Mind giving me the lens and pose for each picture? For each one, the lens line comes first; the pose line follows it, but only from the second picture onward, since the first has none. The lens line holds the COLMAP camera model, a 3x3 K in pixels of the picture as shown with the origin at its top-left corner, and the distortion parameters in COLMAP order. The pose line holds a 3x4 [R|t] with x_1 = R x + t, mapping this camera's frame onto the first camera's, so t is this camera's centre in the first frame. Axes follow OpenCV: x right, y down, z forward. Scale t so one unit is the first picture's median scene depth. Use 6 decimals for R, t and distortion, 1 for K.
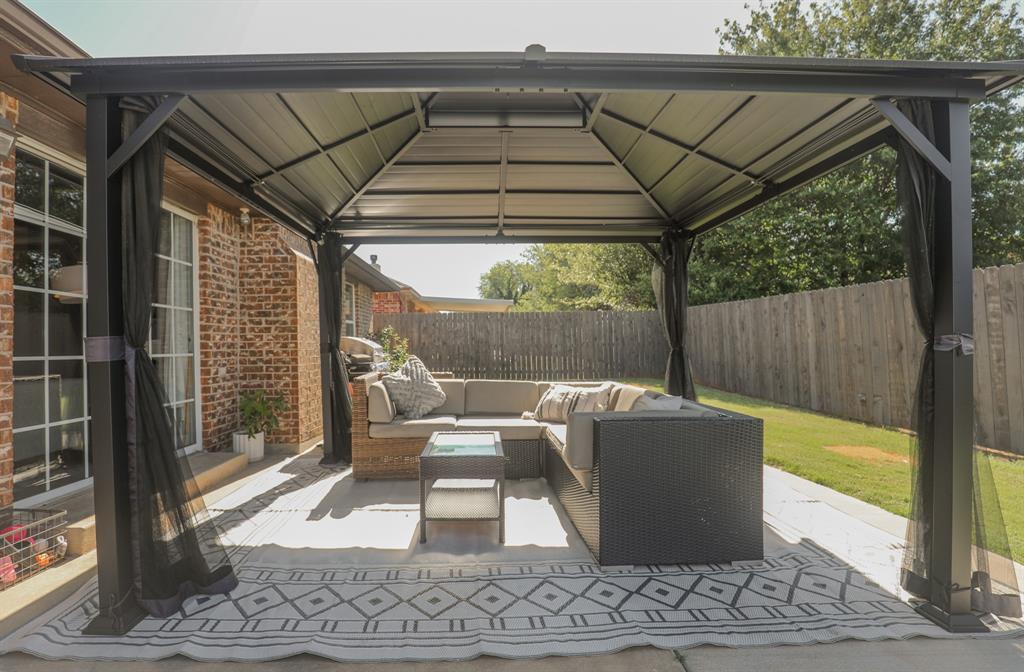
lens RADIAL K [[490.0, 0, 510.0], [0, 490.0, 338.1], [0, 0, 1]] dist [-0.026196, 0.000718]
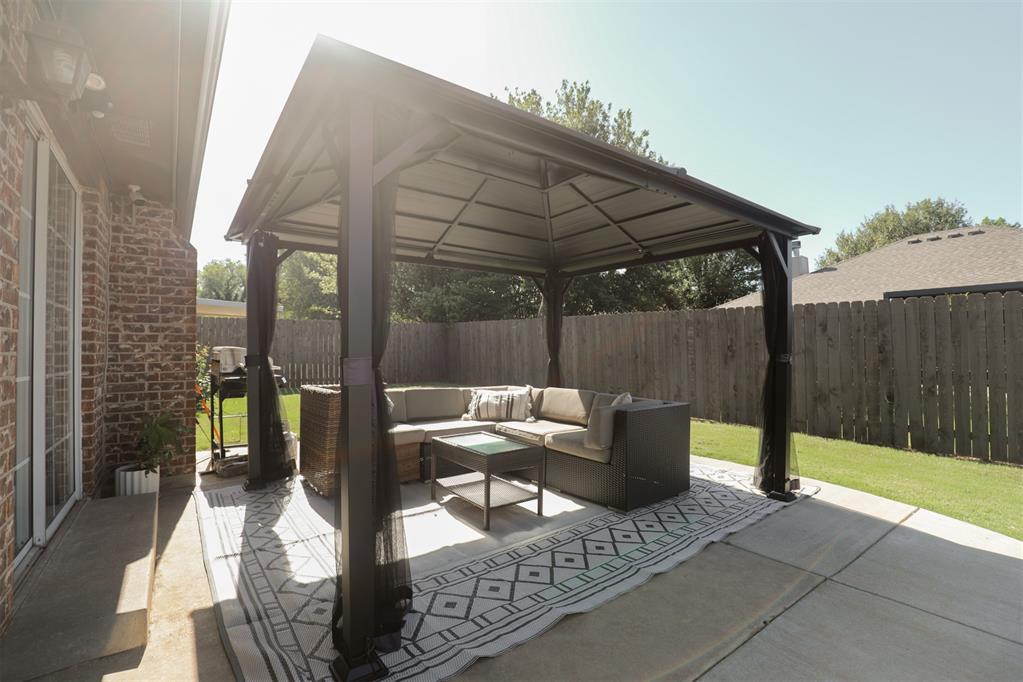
lens RADIAL K [[458.2, 0, 495.1], [0, 458.2, 340.5], [0, 0, 1]] dist [-0.026772, 0.000758]
pose [[0.819125, 0.015579, 0.573404, -0.462464], [-0.011164, 0.999875, -0.011219, -0.011540], [-0.573507, 0.002788, 0.819196, 0.057260]]
